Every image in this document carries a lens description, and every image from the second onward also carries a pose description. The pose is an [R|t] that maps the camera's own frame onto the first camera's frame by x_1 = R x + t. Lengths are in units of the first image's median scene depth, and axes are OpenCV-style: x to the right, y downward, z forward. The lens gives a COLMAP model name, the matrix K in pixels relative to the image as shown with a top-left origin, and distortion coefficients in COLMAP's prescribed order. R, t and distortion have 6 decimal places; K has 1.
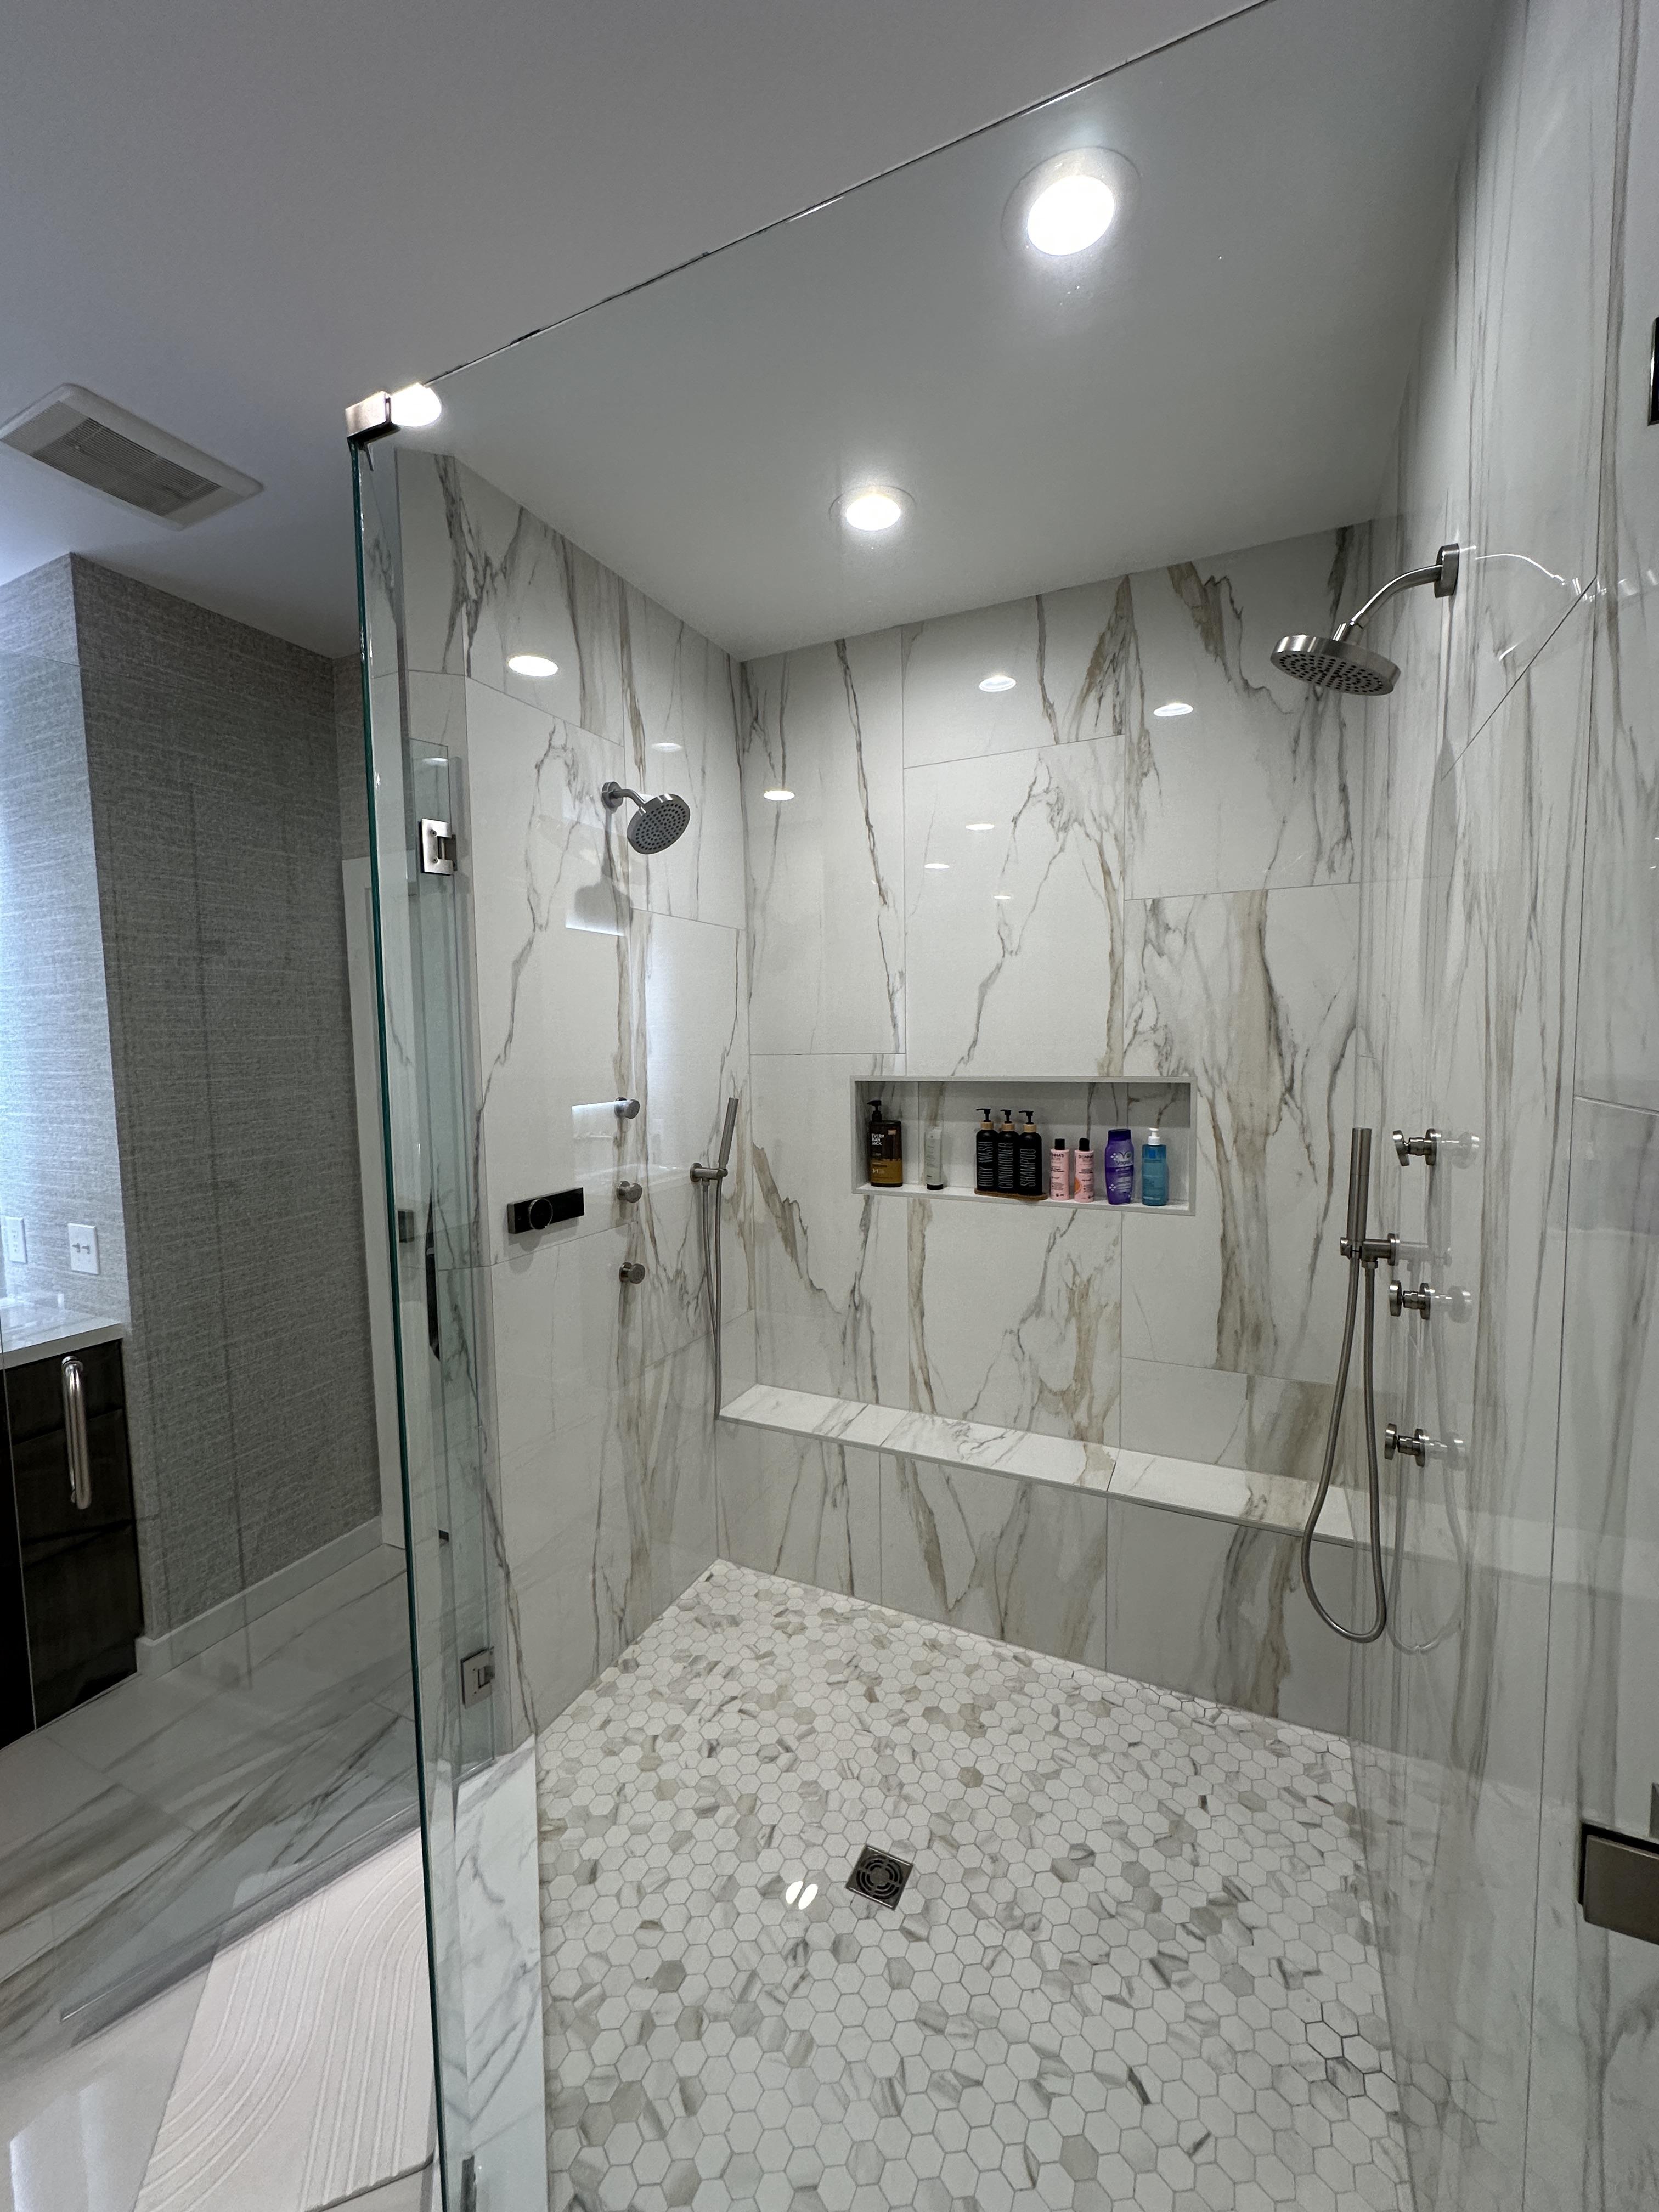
lens RADIAL K [[879.5, 0, 829.2], [0, 879.5, 1101.7], [0, 0, 1]] dist [-0.004057, 0.000715]
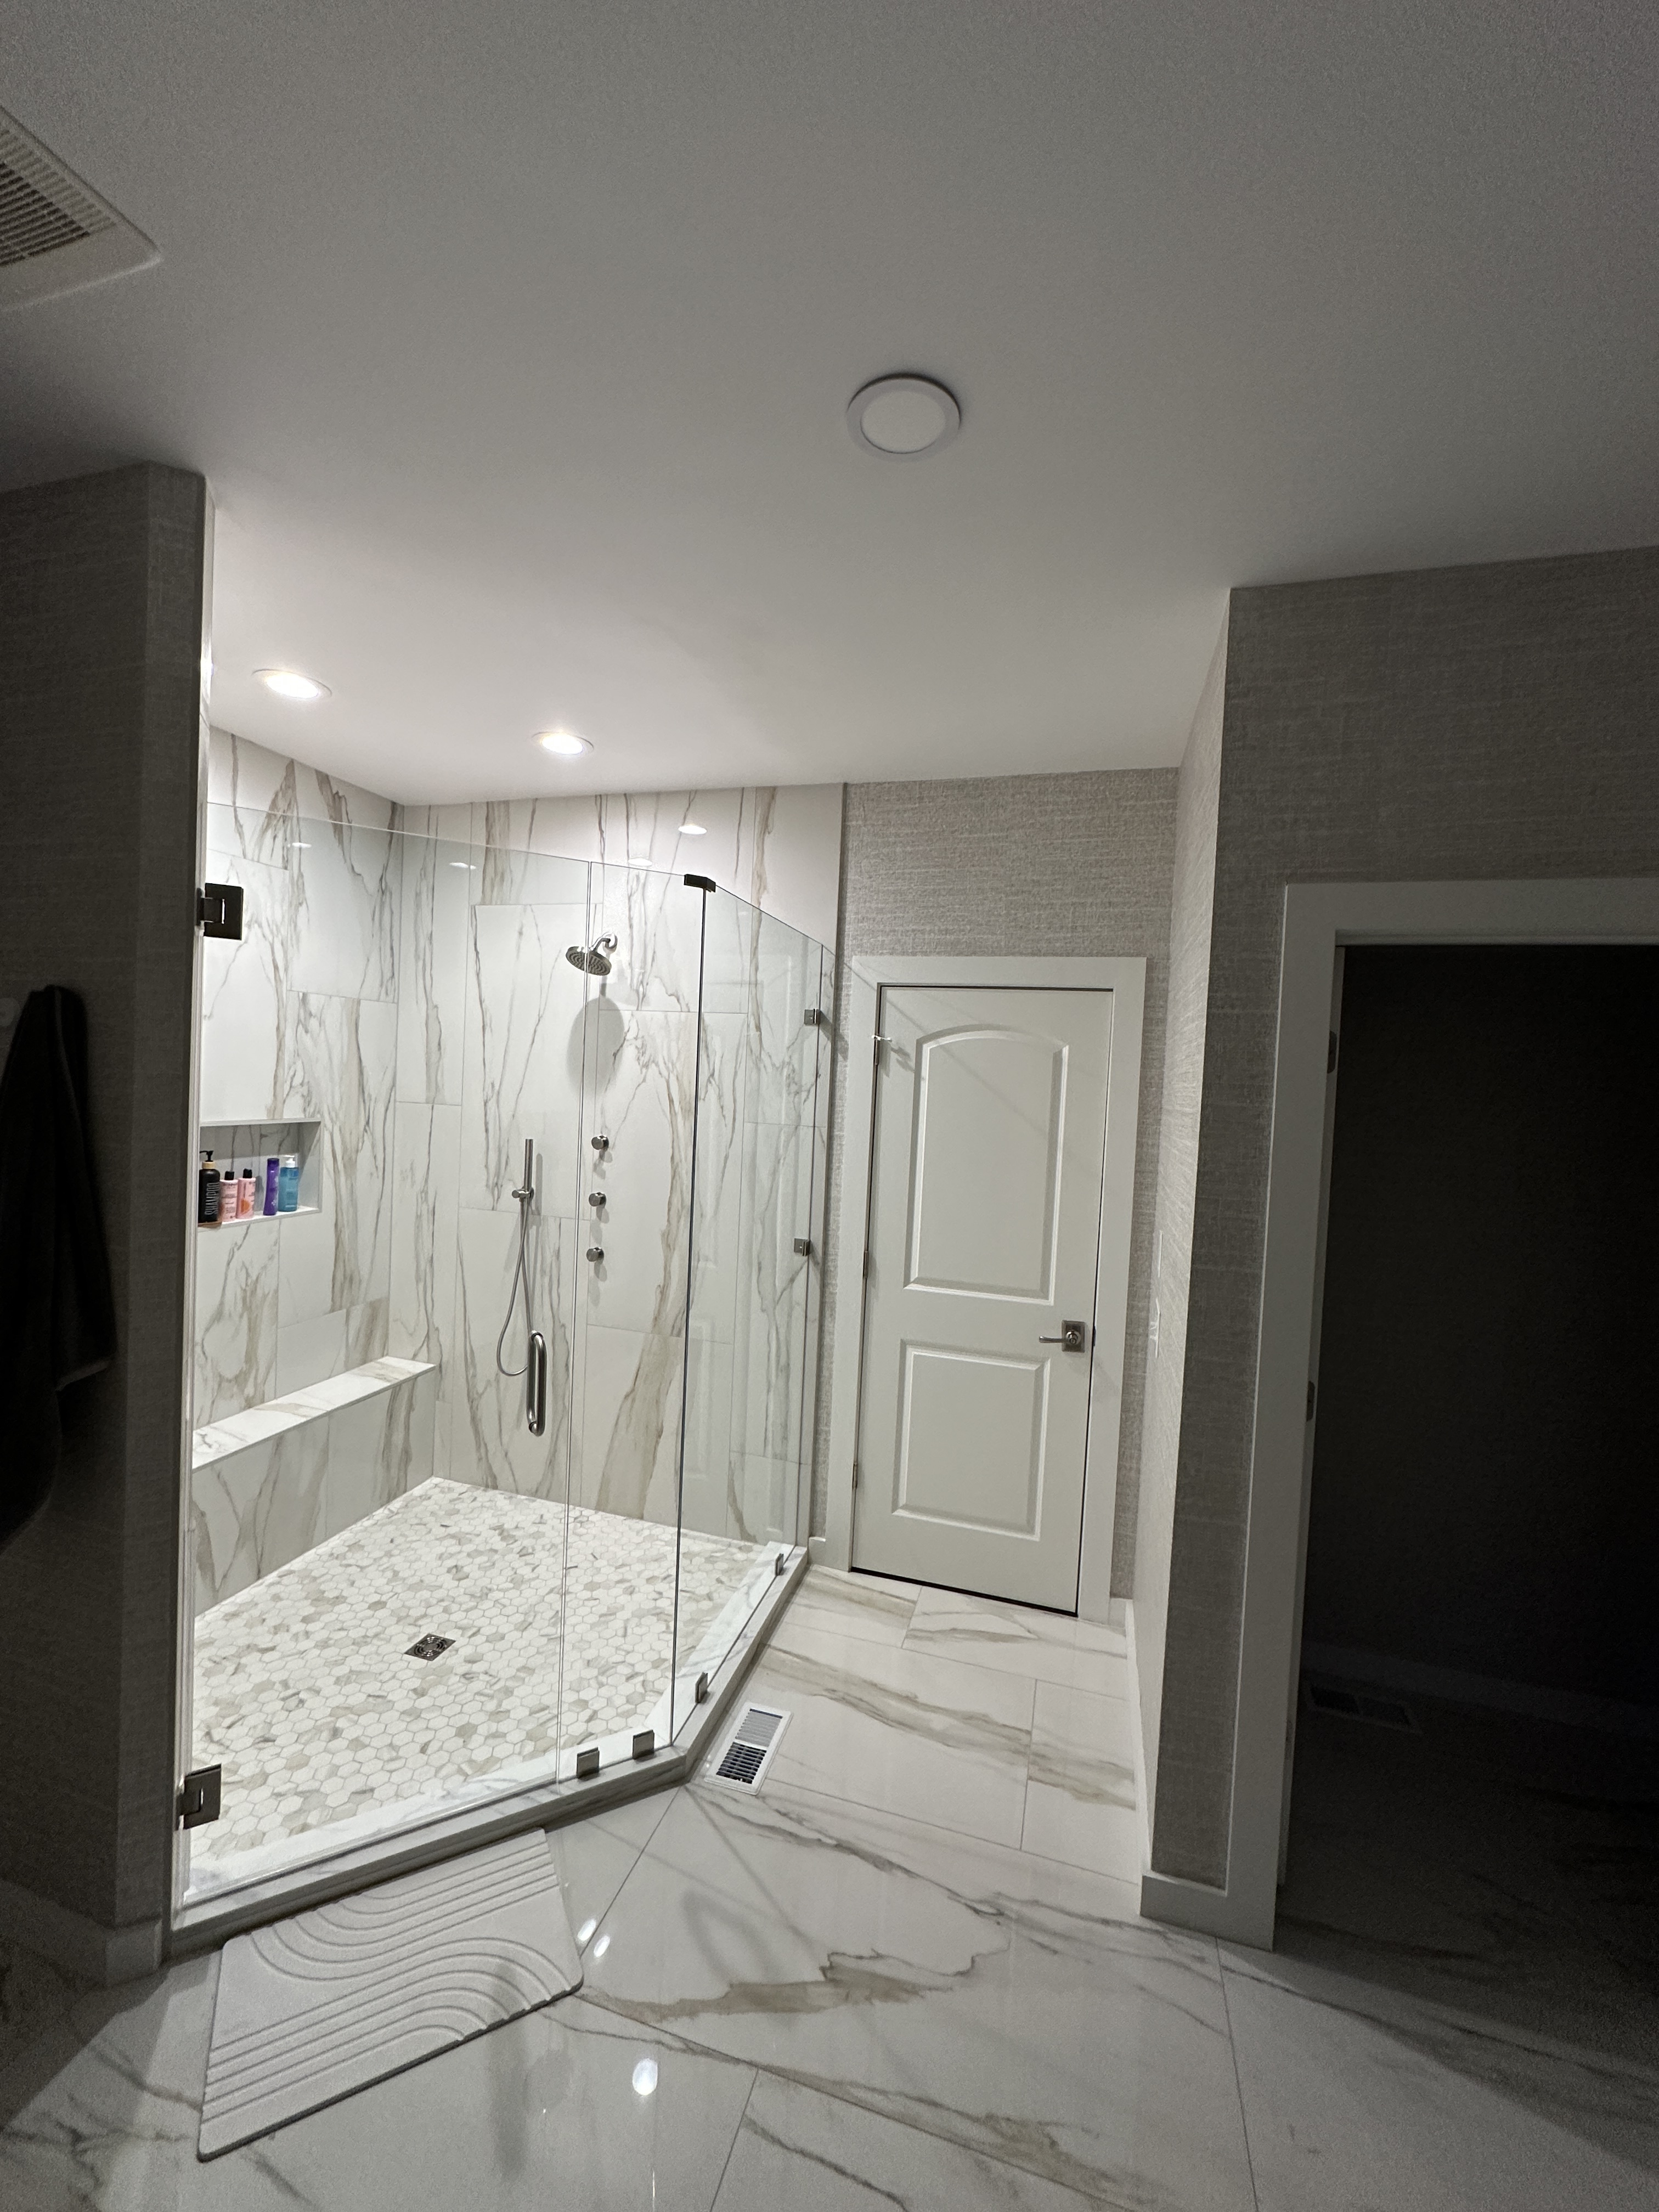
lens RADIAL K [[879.5, 0, 827.9], [0, 879.5, 1102.1], [0, 0, 1]] dist [-0.004057, 0.000715]
pose [[-0.158002, -0.020547, 0.987225, -1.162872], [0.029551, 0.999237, 0.025527, -0.065691], [-0.986997, 0.033207, -0.157274, 0.393392]]
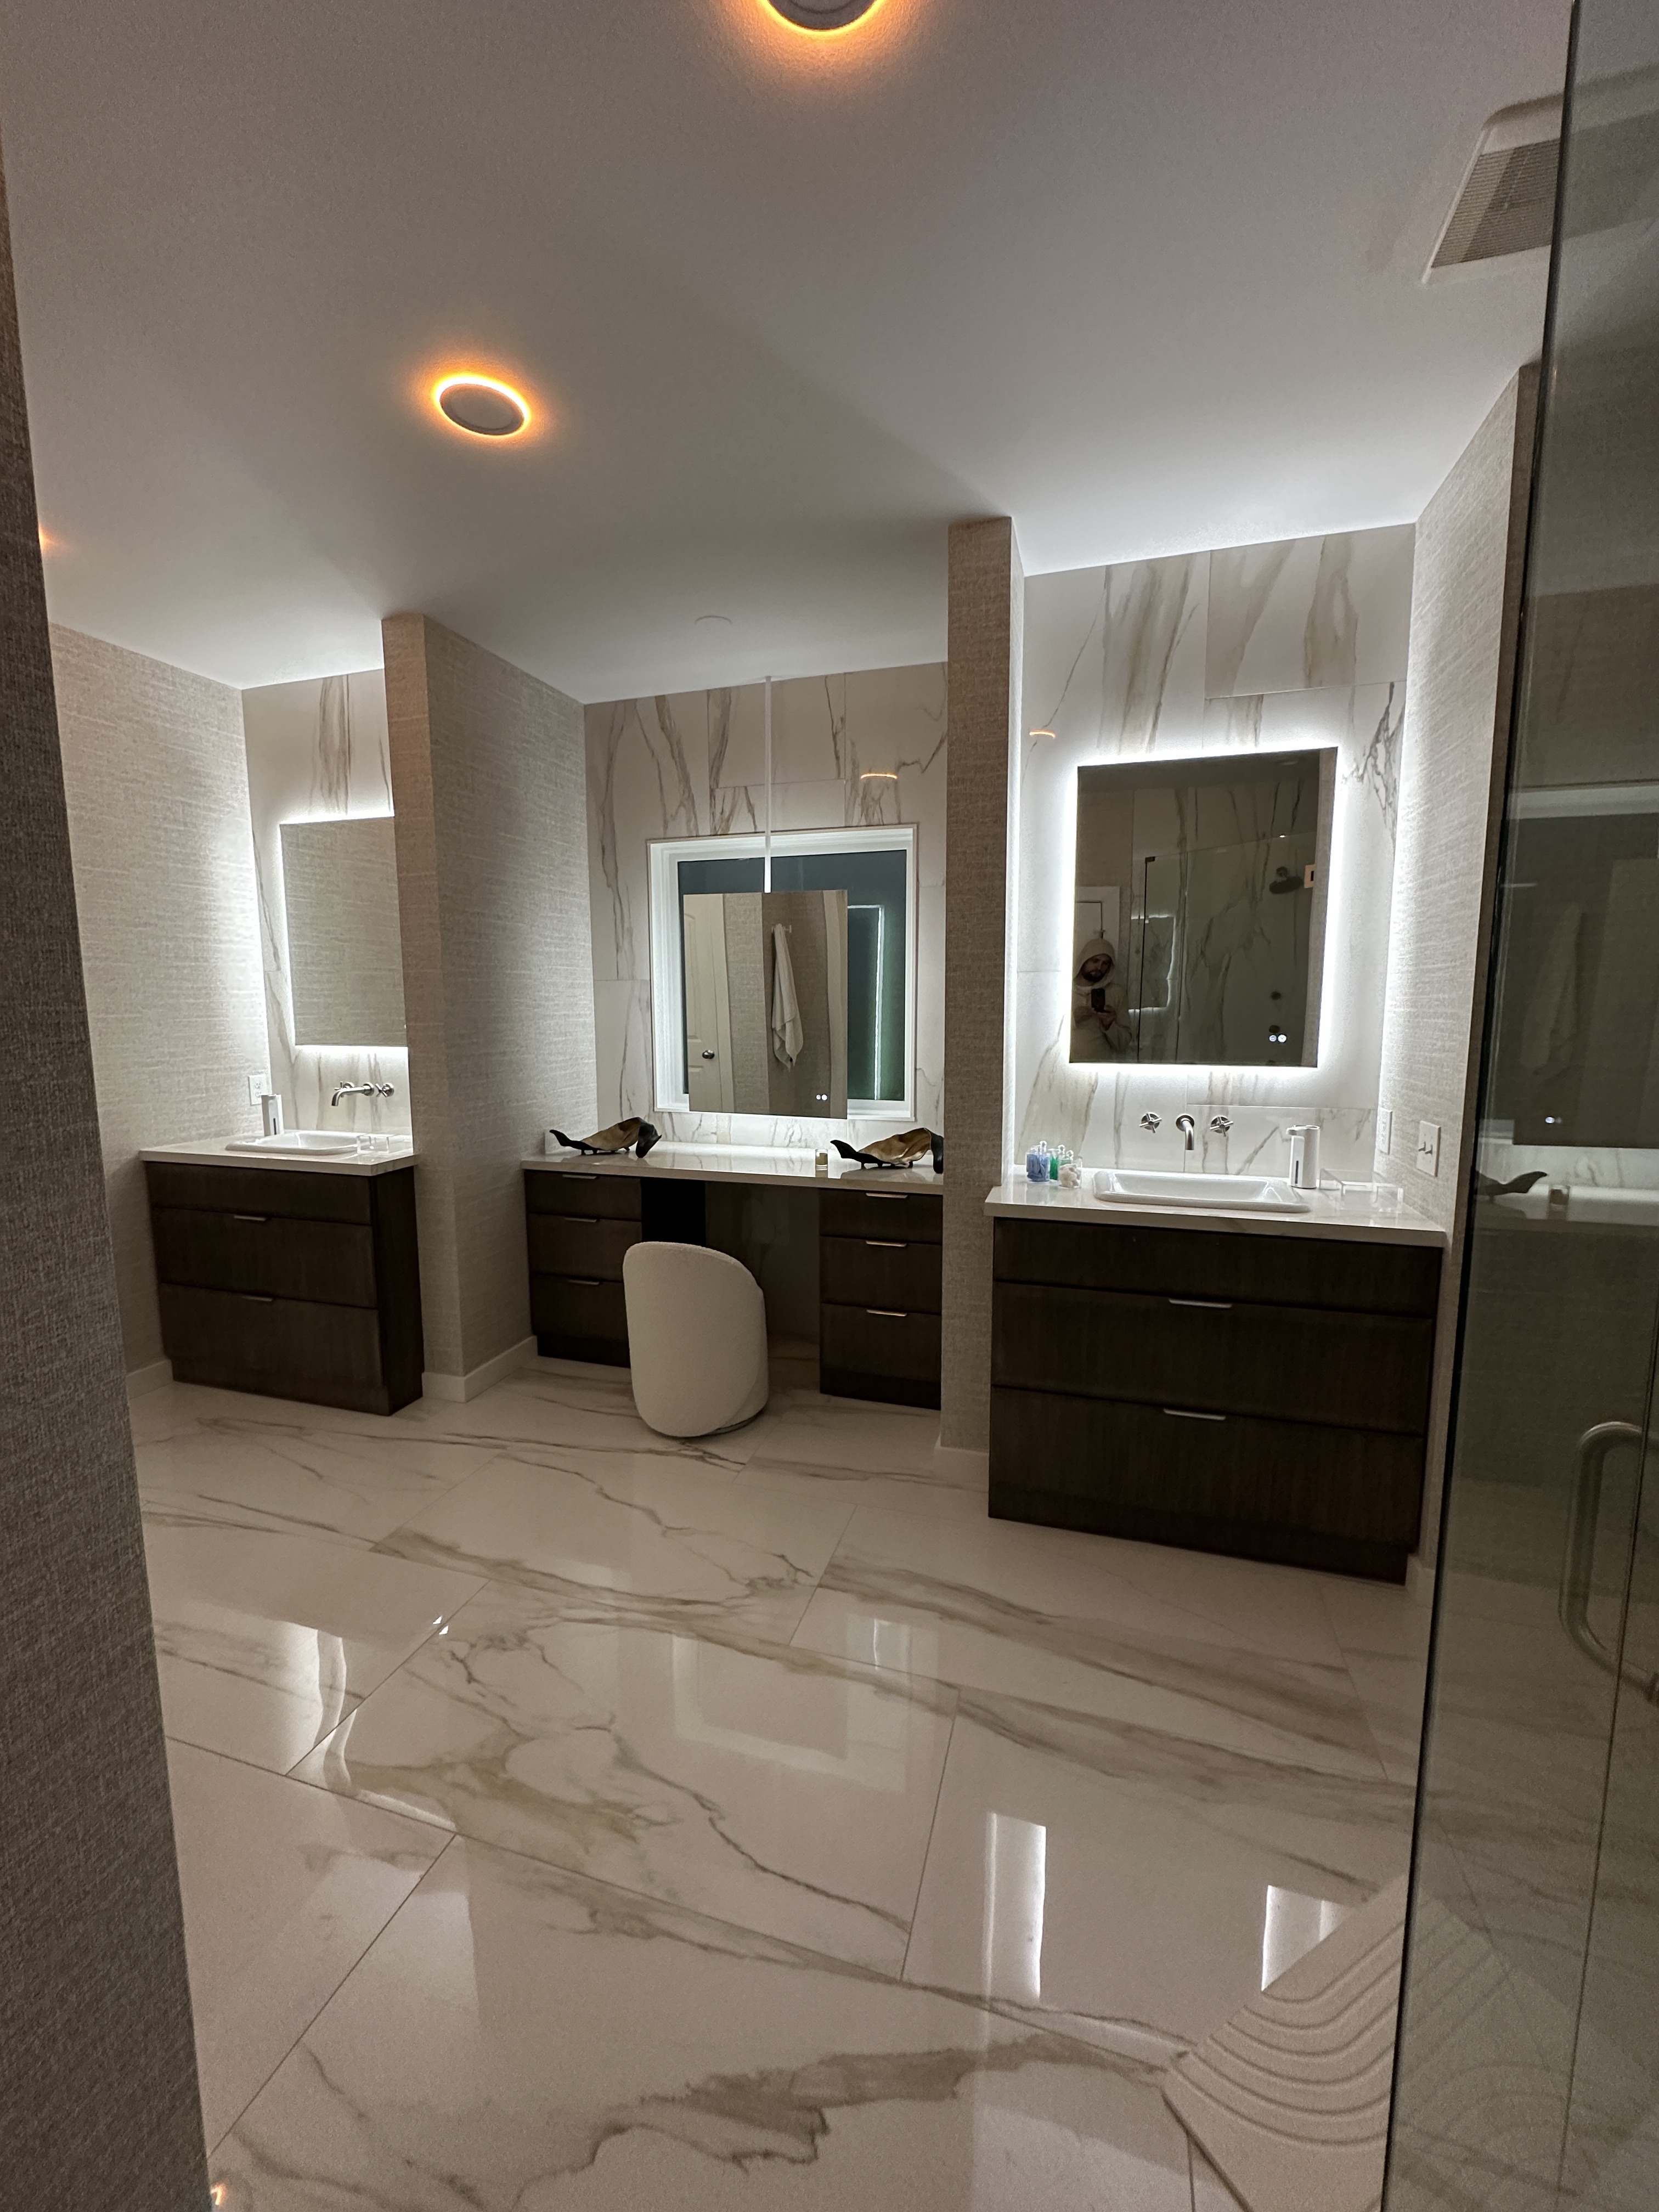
lens RADIAL K [[879.5, 0, 827.7], [0, 879.5, 1102.1], [0, 0, 1]] dist [-0.004057, 0.000715]
pose [[0.143711, 0.131243, -0.980878, 0.001710], [-0.072389, 0.989906, 0.121845, 0.047475], [0.986969, 0.053495, 0.151760, 0.194206]]
